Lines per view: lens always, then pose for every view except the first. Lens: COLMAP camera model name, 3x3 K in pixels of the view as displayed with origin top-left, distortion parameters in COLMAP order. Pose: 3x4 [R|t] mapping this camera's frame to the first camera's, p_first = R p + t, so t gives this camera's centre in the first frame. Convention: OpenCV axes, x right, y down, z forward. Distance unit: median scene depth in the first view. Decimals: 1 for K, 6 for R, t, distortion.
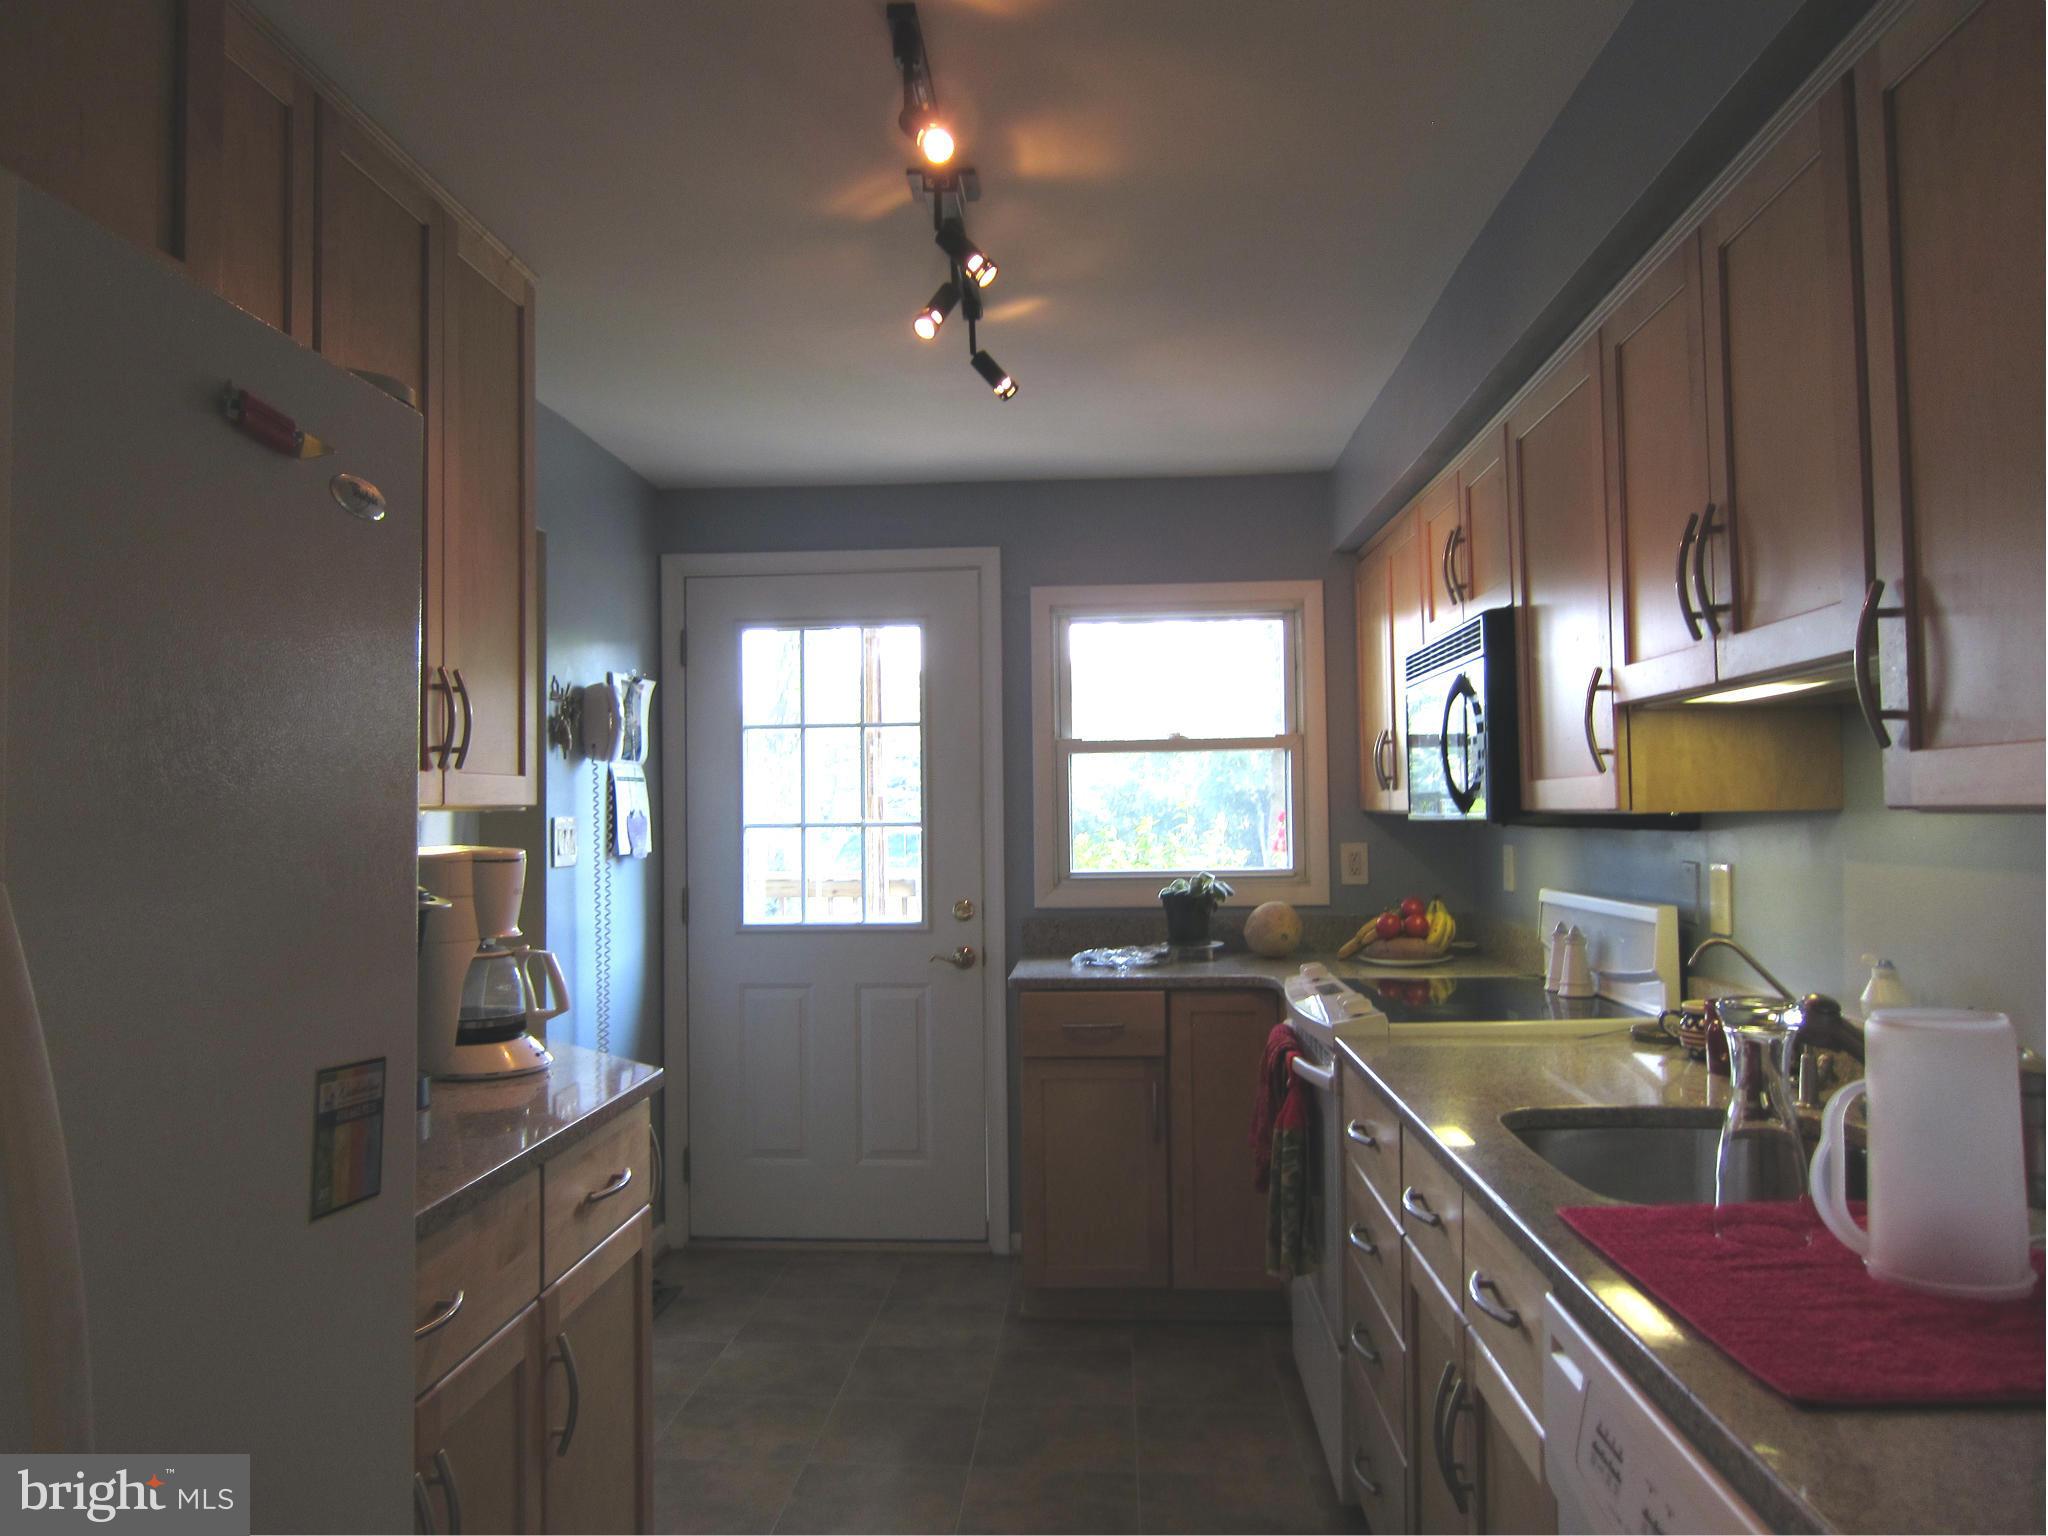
lens RADIAL K [[1474.9, 0, 1029.9], [0, 1474.9, 744.0], [0, 0, 1]] dist [-0.045846, 0.038345]
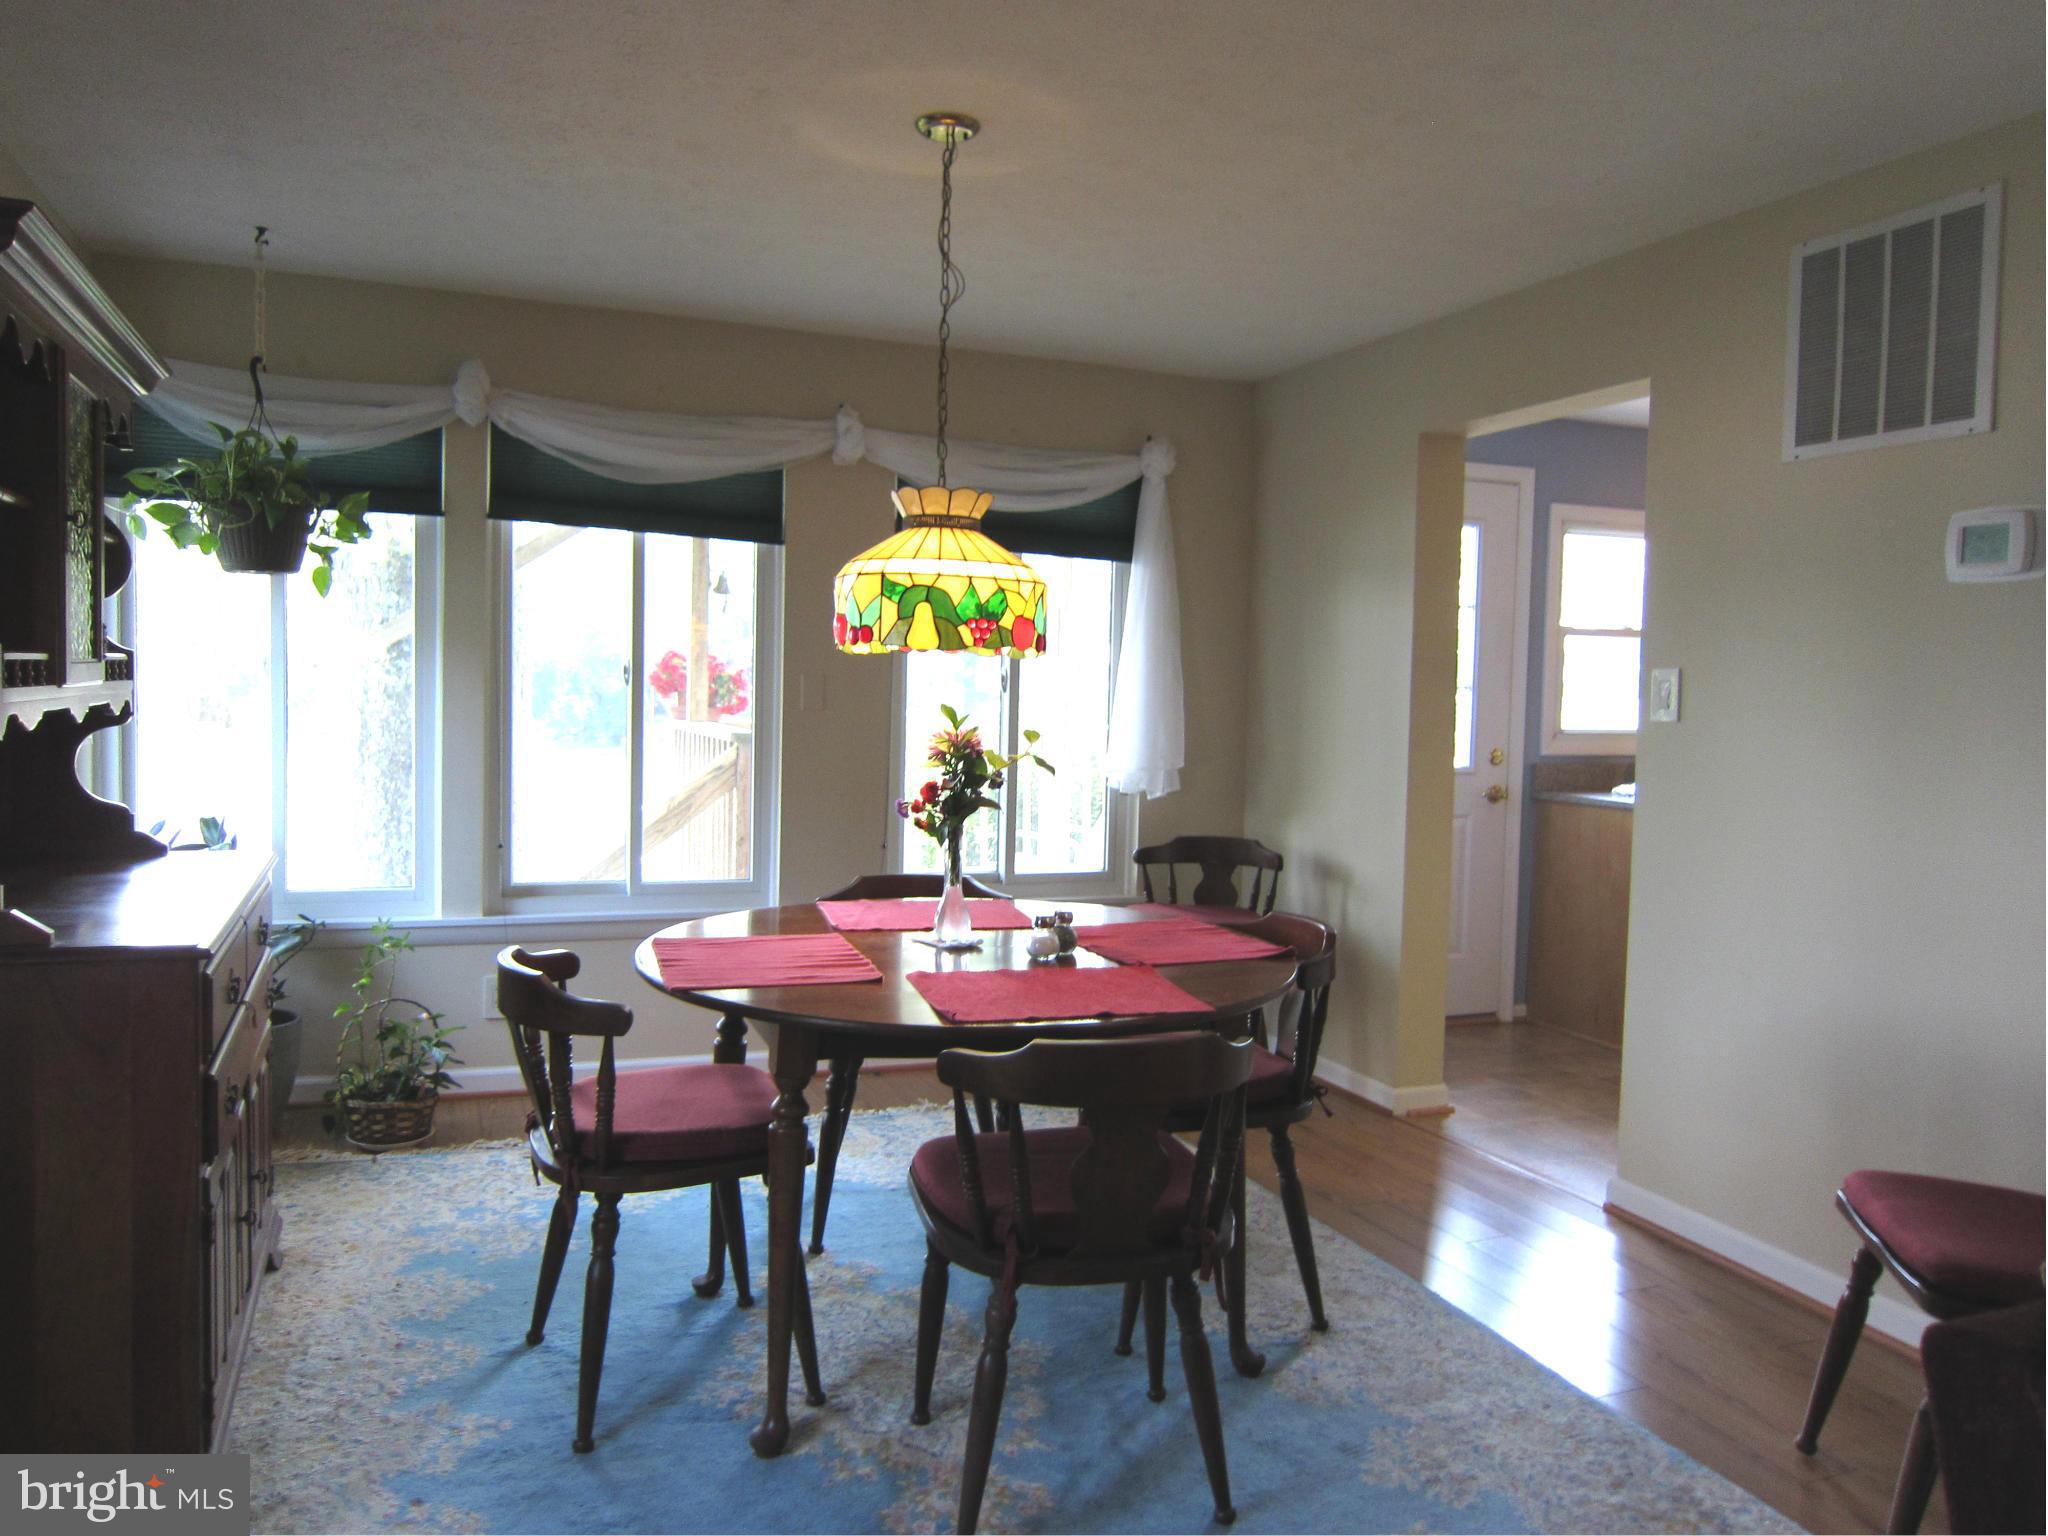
lens RADIAL K [[1474.9, 0, 1029.9], [0, 1474.9, 744.0], [0, 0, 1]] dist [-0.045846, 0.038345]
pose [[0.898620, 0.008947, 0.438637, -0.955481], [-0.050263, 0.995309, 0.082669, 0.017906], [-0.435840, -0.096336, 0.894854, 0.048643]]
